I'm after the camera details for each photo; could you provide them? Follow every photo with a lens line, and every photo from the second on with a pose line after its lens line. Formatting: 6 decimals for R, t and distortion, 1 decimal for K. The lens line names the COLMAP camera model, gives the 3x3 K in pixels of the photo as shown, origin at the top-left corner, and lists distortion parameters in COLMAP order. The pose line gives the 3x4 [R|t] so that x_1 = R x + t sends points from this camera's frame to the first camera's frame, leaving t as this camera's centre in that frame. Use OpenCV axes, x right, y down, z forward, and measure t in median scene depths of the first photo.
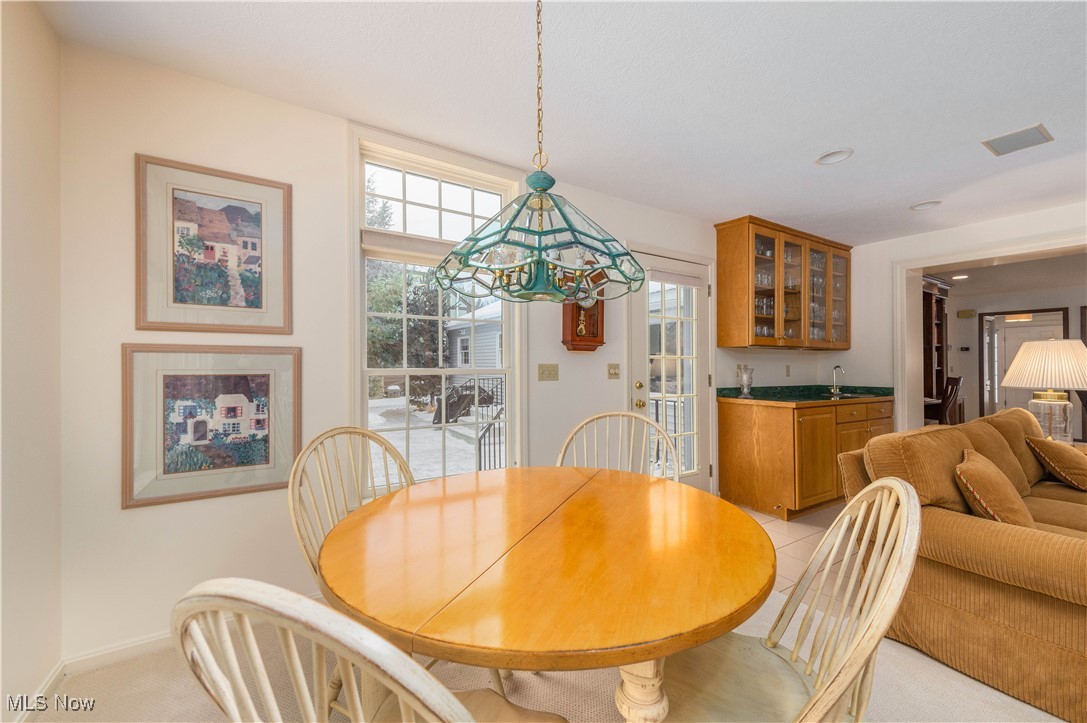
lens RADIAL K [[427.7, 0, 556.9], [0, 427.7, 360.8], [0, 0, 1]] dist [0.003473, 0.000124]
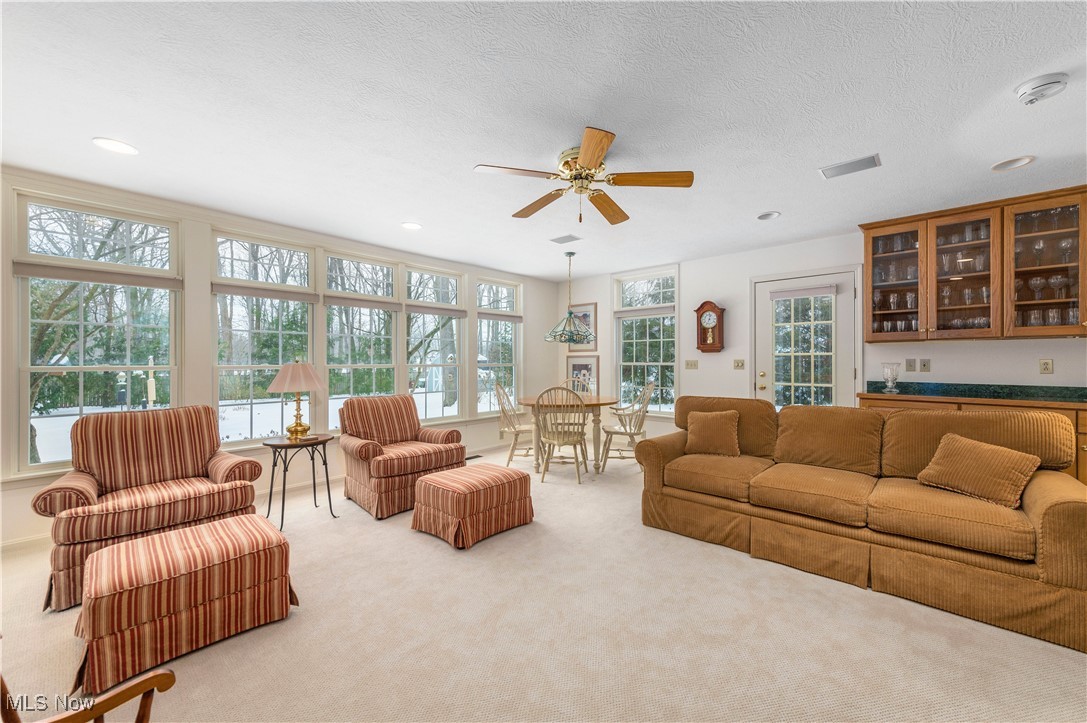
lens RADIAL K [[427.7, 0, 556.9], [0, 427.7, 360.8], [0, 0, 1]] dist [0.003473, 0.000124]
pose [[0.268023, -0.004062, -0.963404, 2.314017], [0.012049, 0.999927, -0.000864, 0.006712], [0.963337, -0.011377, 0.268052, -0.102733]]
